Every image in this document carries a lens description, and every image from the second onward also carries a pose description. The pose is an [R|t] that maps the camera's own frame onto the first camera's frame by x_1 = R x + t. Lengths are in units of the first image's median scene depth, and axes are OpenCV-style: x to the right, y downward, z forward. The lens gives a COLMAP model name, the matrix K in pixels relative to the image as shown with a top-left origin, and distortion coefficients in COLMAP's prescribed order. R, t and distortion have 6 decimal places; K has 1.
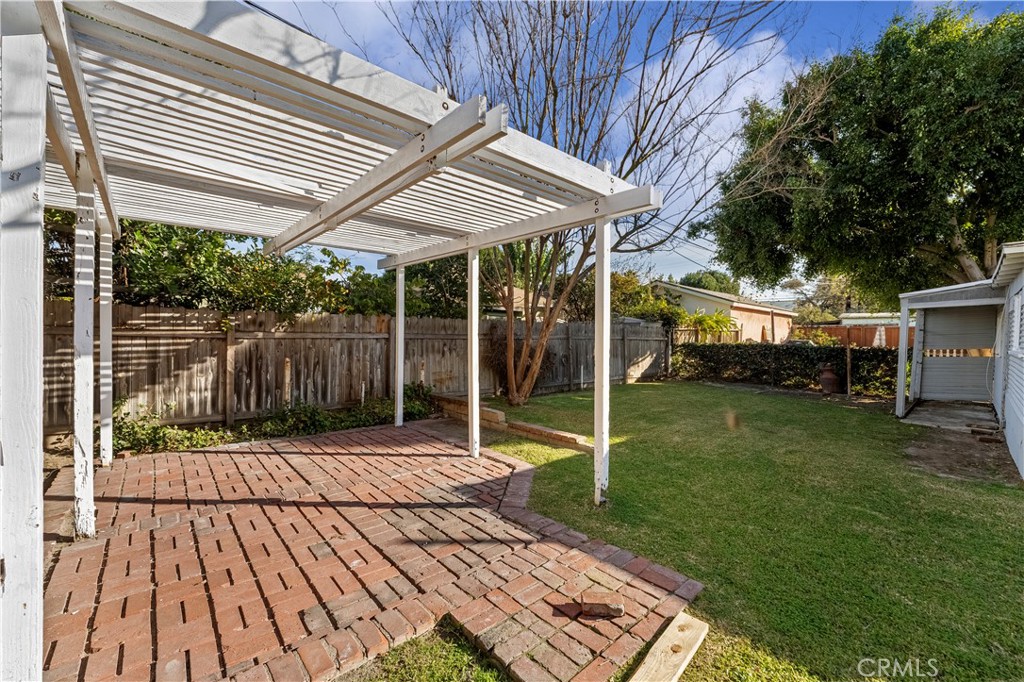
lens RADIAL K [[412.9, 0, 513.0], [0, 412.9, 340.8], [0, 0, 1]] dist [0.003322, -0.000027]
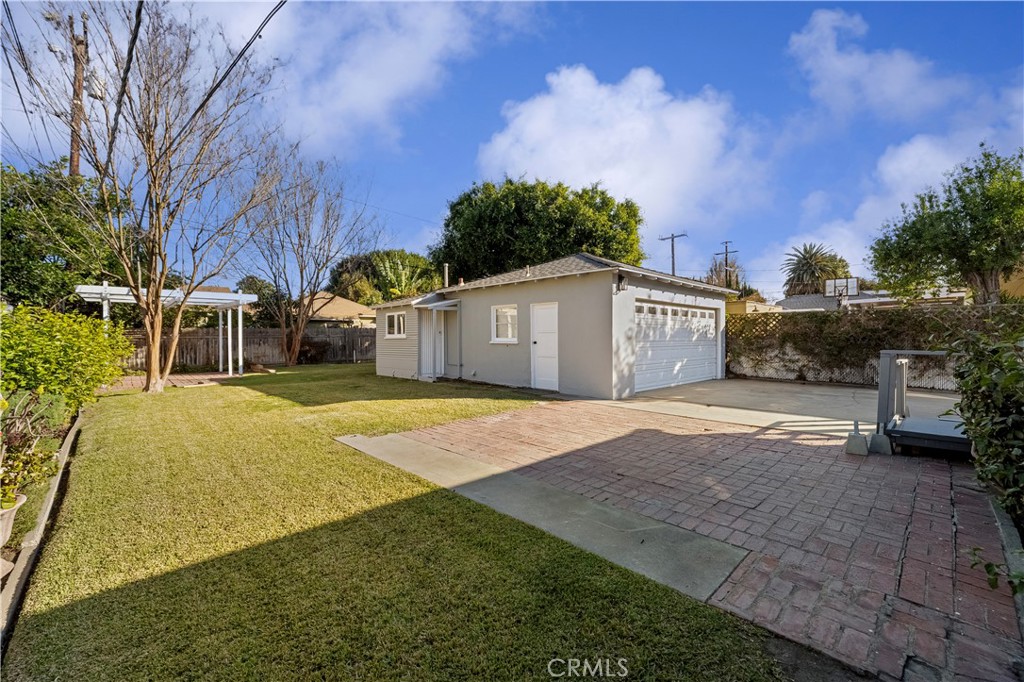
lens RADIAL K [[412.9, 0, 511.1], [0, 412.9, 338.9], [0, 0, 1]] dist [0.003322, -0.000027]
pose [[0.998964, -0.017306, 0.042093, 1.262439], [0.017377, 0.999848, -0.001317, 0.032656], [-0.042064, 0.002047, 0.999113, -1.468329]]
